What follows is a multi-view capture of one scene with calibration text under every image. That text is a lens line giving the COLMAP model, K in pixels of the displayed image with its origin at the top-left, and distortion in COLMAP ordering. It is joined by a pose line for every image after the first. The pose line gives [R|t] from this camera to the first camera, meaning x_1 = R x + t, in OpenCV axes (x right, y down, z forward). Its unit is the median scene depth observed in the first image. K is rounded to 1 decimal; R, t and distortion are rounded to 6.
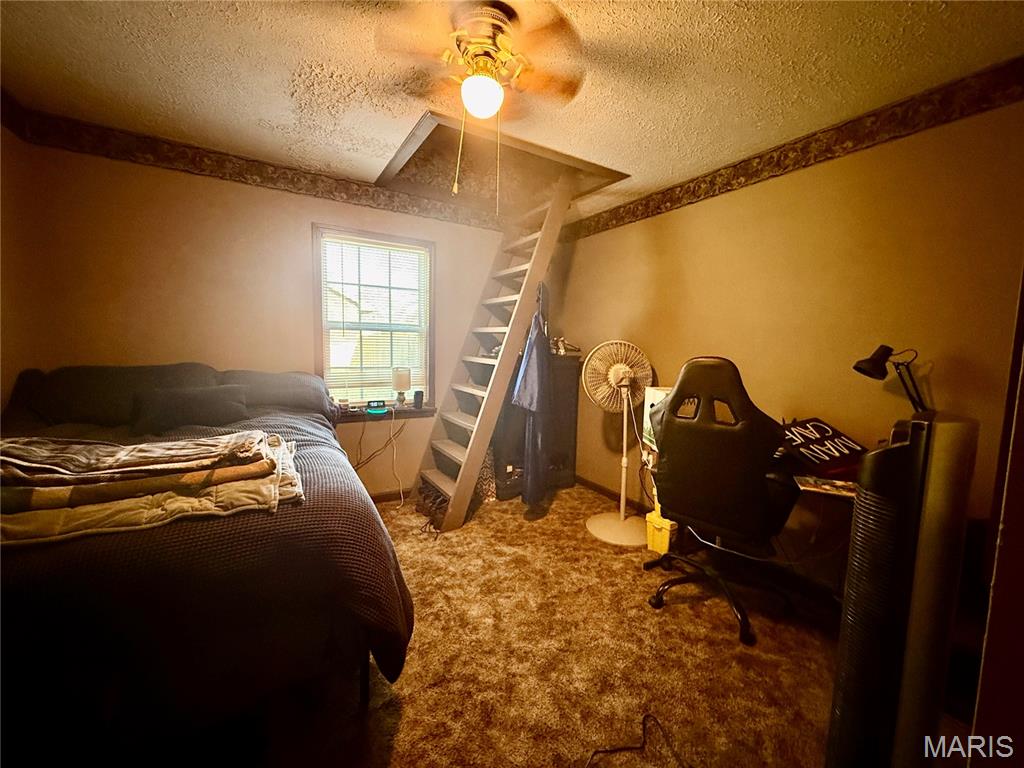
lens RADIAL K [[409.7, 0, 513.1], [0, 409.7, 382.1], [0, 0, 1]] dist [0.000370, 0.000452]
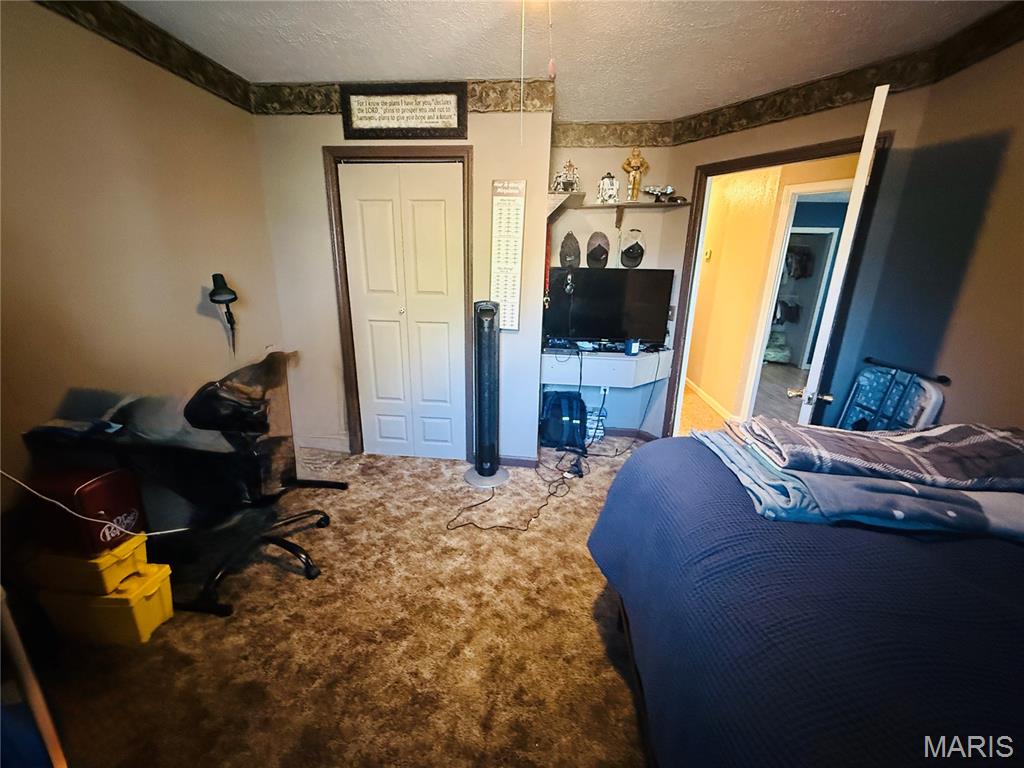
lens RADIAL K [[409.7, 0, 511.3], [0, 409.7, 384.8], [0, 0, 1]] dist [0.000370, 0.000452]
pose [[-0.803240, -0.202890, 0.560036, -0.518448], [0.015053, 0.932987, 0.359594, -0.211429], [-0.595465, 0.297271, -0.746359, 1.536892]]
